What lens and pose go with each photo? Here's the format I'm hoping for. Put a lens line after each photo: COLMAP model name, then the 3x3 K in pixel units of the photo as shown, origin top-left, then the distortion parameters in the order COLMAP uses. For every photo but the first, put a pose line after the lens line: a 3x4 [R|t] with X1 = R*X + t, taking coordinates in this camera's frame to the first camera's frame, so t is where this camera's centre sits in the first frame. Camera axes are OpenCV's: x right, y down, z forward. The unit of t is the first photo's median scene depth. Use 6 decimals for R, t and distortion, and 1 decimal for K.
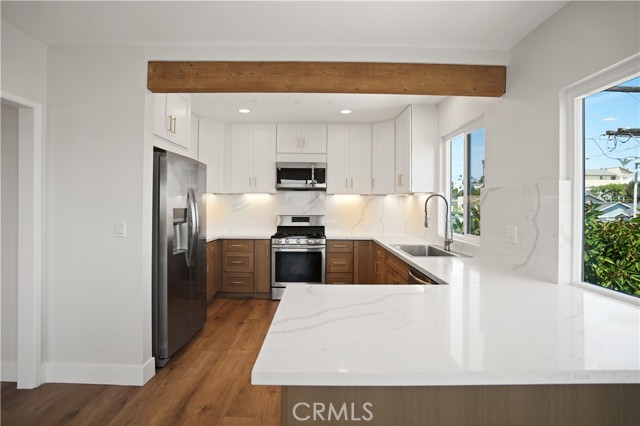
lens RADIAL K [[309.7, 0, 319.8], [0, 309.7, 215.6], [0, 0, 1]] dist [-0.028280, 0.000921]
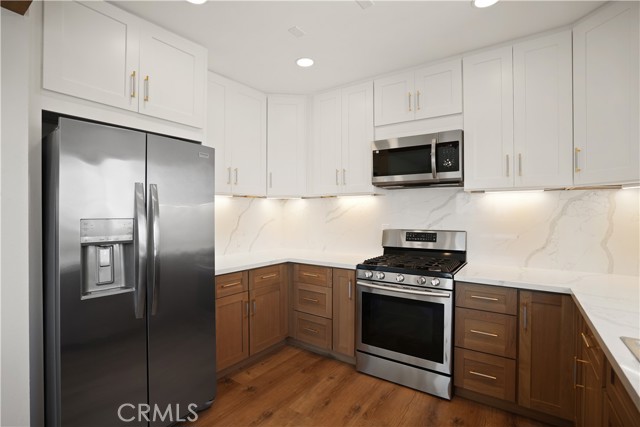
lens RADIAL K [[309.7, 0, 319.8], [0, 309.7, 216.1], [0, 0, 1]] dist [-0.028280, 0.000921]
pose [[0.816088, 0.000162, -0.577927, 0.129114], [-0.010357, 0.999843, -0.014345, -0.017968], [0.577834, 0.017692, 0.815962, 0.461465]]
